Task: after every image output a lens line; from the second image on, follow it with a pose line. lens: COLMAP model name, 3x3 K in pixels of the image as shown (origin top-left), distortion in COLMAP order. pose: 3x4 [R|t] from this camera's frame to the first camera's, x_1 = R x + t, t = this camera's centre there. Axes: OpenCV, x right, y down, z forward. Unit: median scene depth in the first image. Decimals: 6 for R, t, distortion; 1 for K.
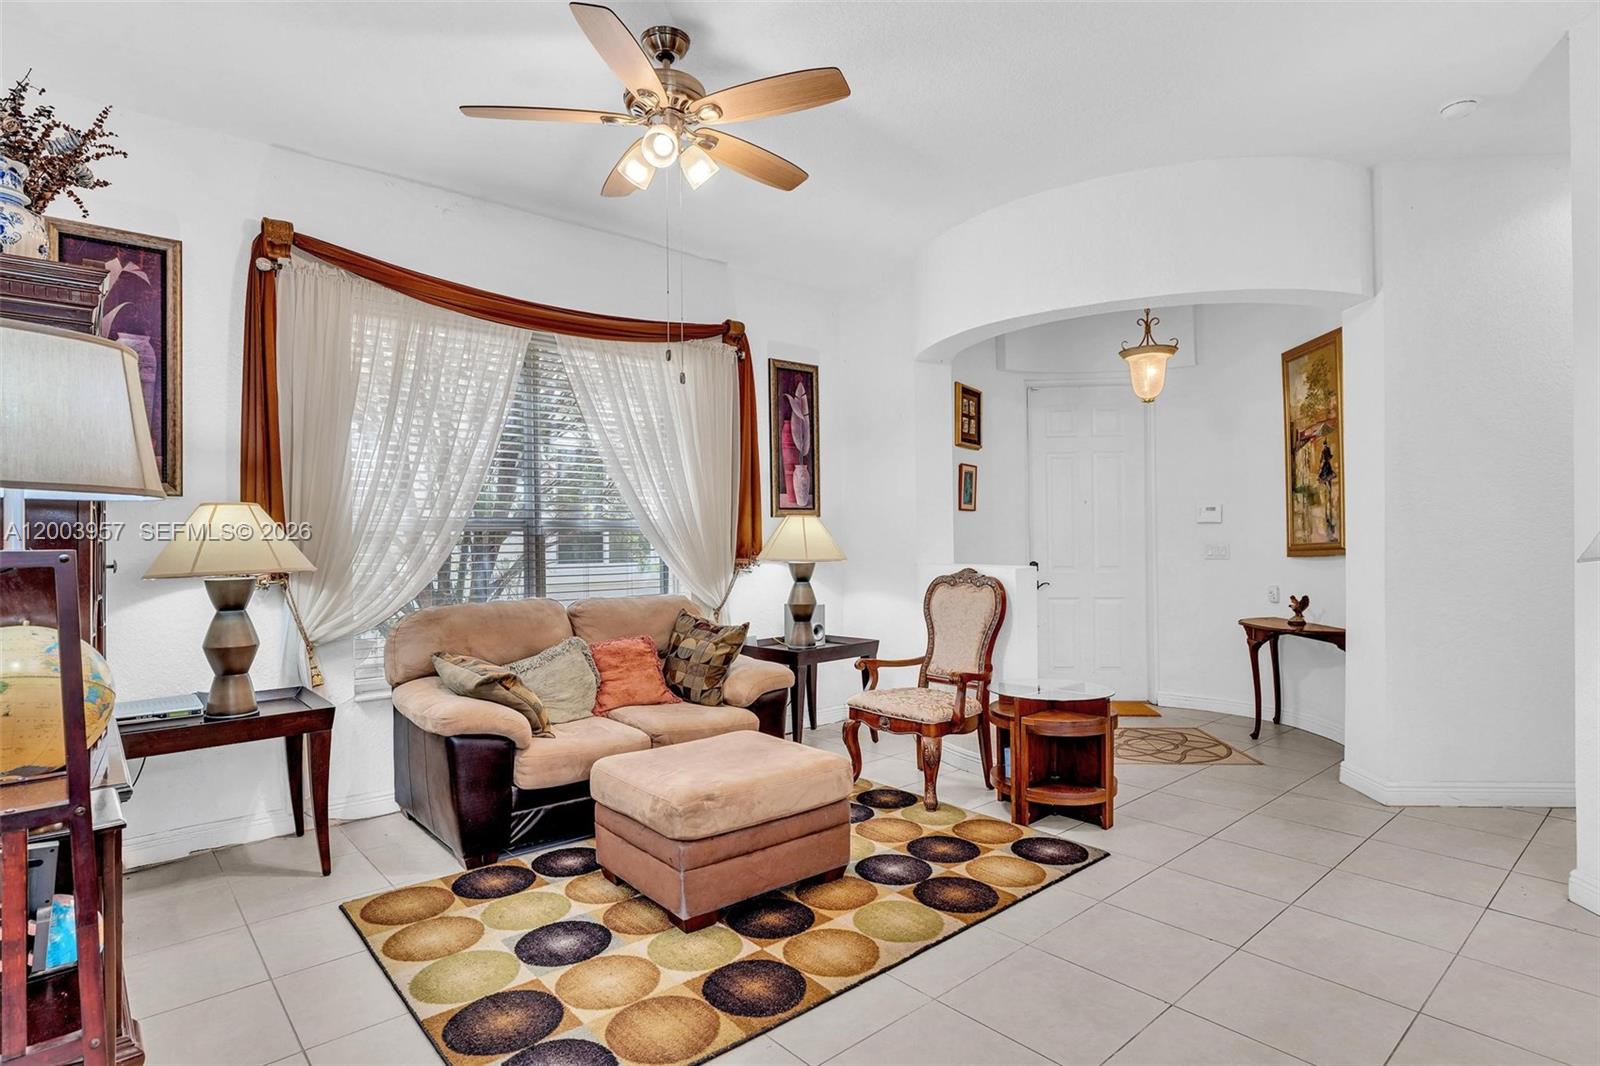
lens RADIAL K [[822.1, 0, 800.0], [0, 822.1, 533.0], [0, 0, 1]] dist [-0.000014, 0.000057]
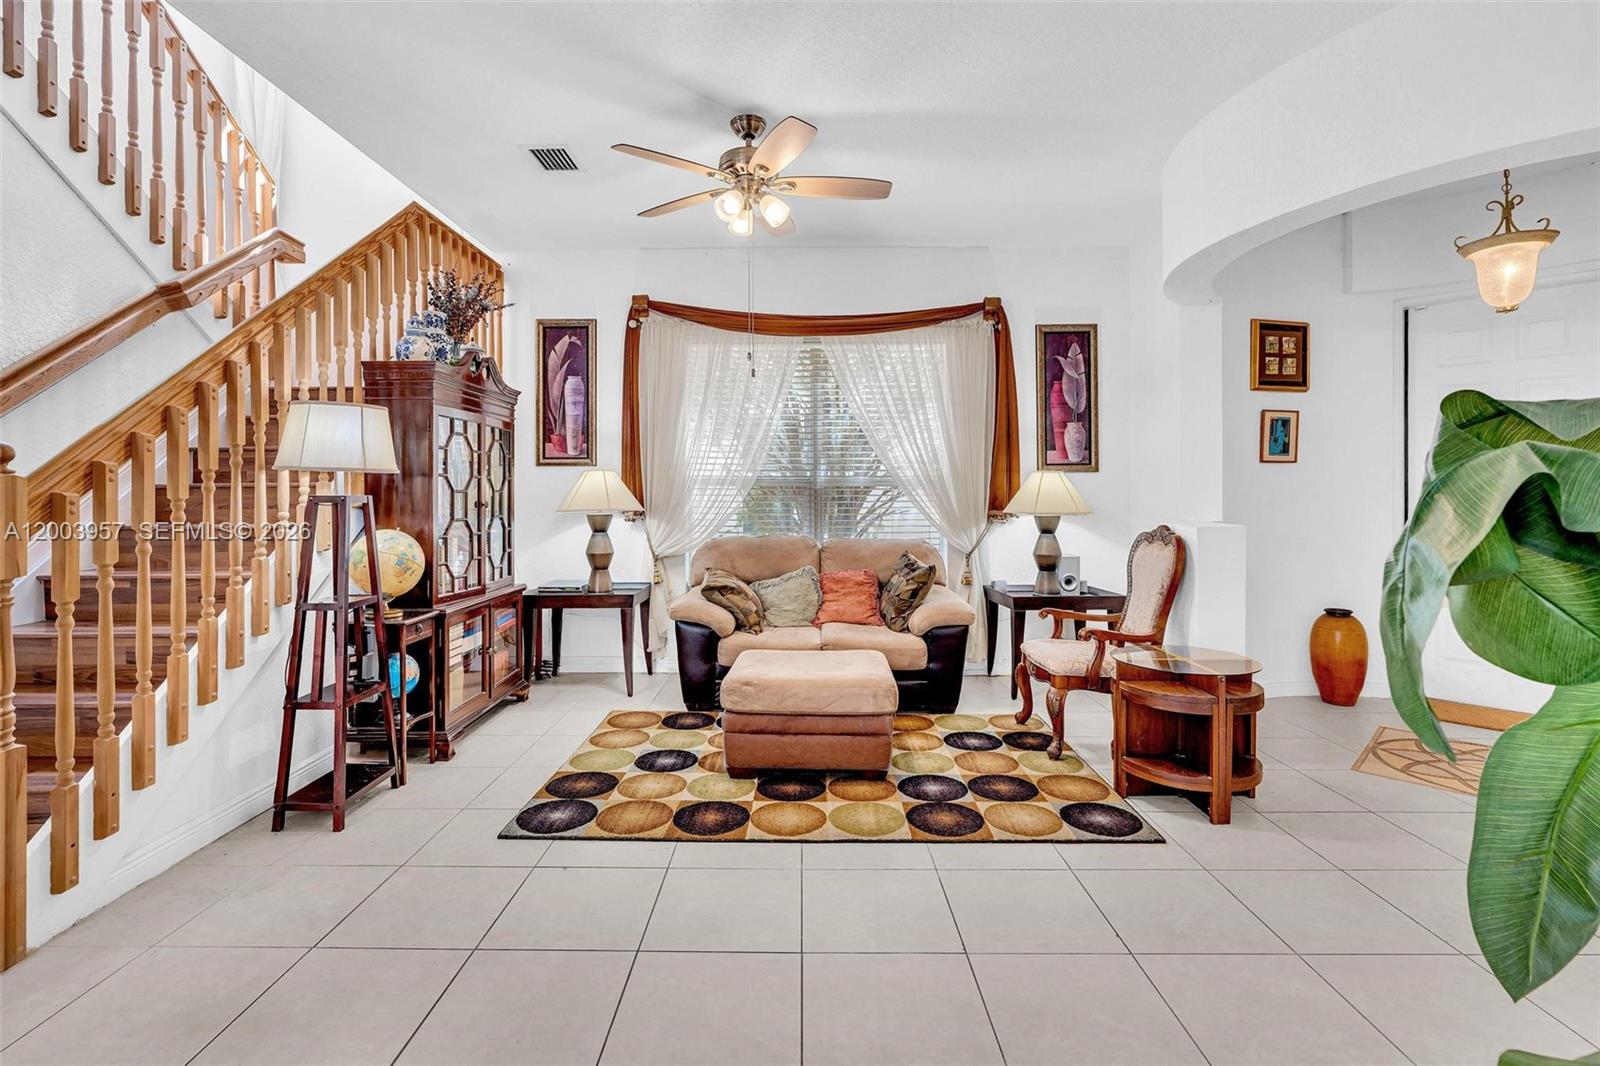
lens RADIAL K [[734.2, 0, 799.5], [0, 734.2, 489.3], [0, 0, 1]] dist [-0.001468, 0.000118]
pose [[0.747668, 0.002348, -0.664069, 0.542769], [-0.001521, 0.999997, 0.001824, 0.001293], [0.664071, -0.000354, 0.747669, 0.113843]]
